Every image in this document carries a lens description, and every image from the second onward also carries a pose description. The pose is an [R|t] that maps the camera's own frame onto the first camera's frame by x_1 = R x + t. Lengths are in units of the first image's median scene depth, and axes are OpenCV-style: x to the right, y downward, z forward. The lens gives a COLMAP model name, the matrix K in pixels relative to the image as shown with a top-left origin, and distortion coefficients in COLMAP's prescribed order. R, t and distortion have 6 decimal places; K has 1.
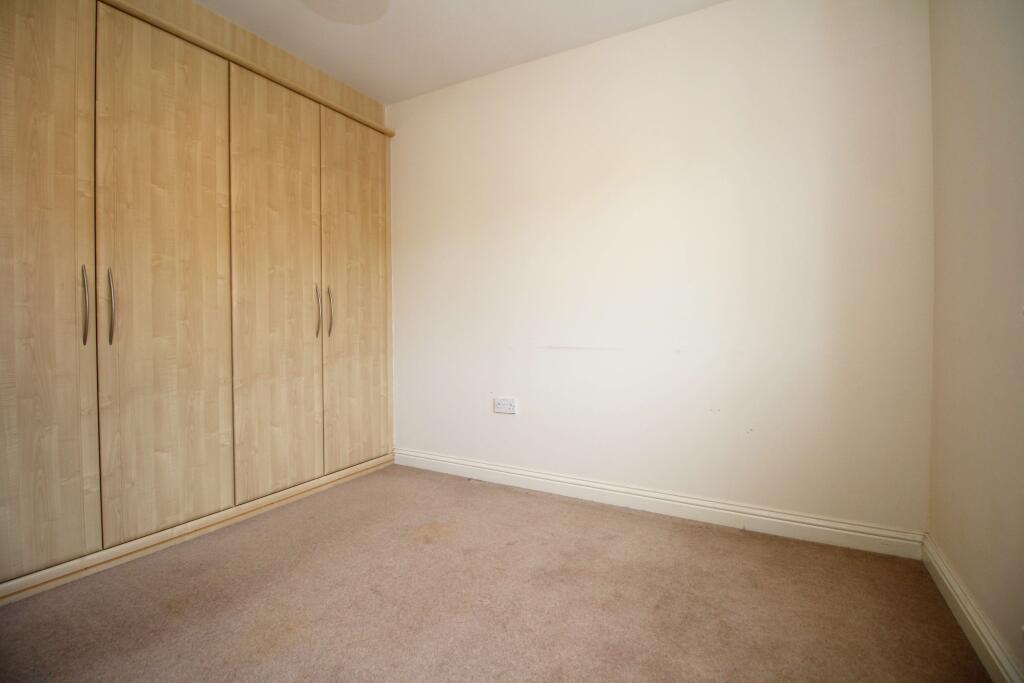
lens RADIAL K [[471.9, 0, 511.7], [0, 471.9, 328.1], [0, 0, 1]] dist [0.001080, -0.000061]
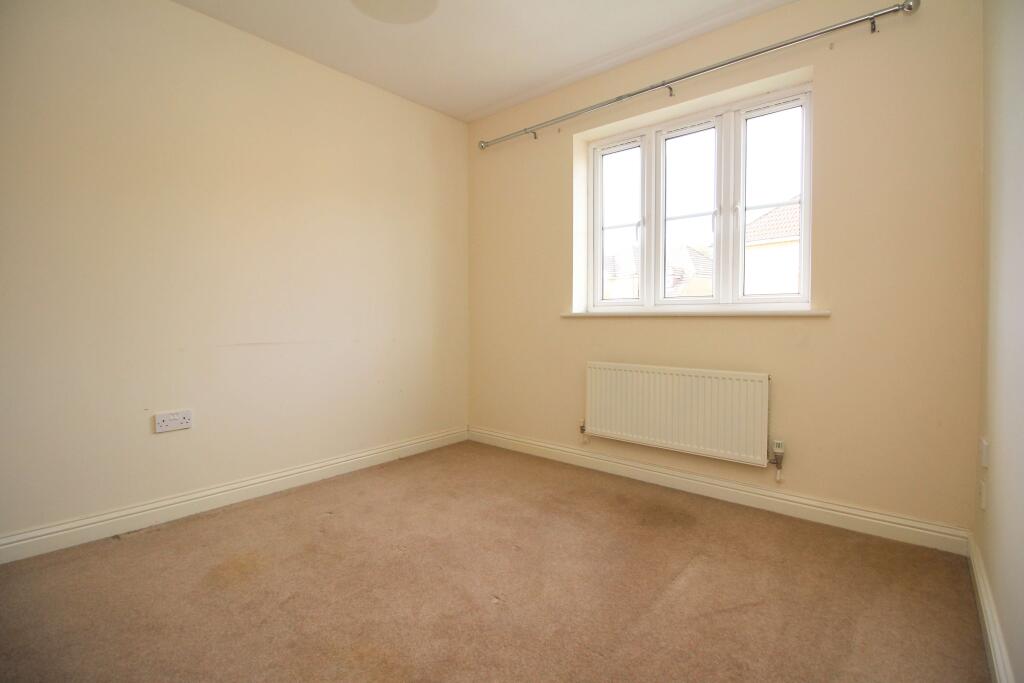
lens RADIAL K [[471.9, 0, 511.7], [0, 471.9, 328.1], [0, 0, 1]] dist [0.001080, -0.000061]
pose [[0.192713, -0.015953, 0.981126, -0.753401], [0.005446, 0.999870, 0.015188, -0.001818], [-0.981240, 0.002416, 0.192775, 0.314877]]
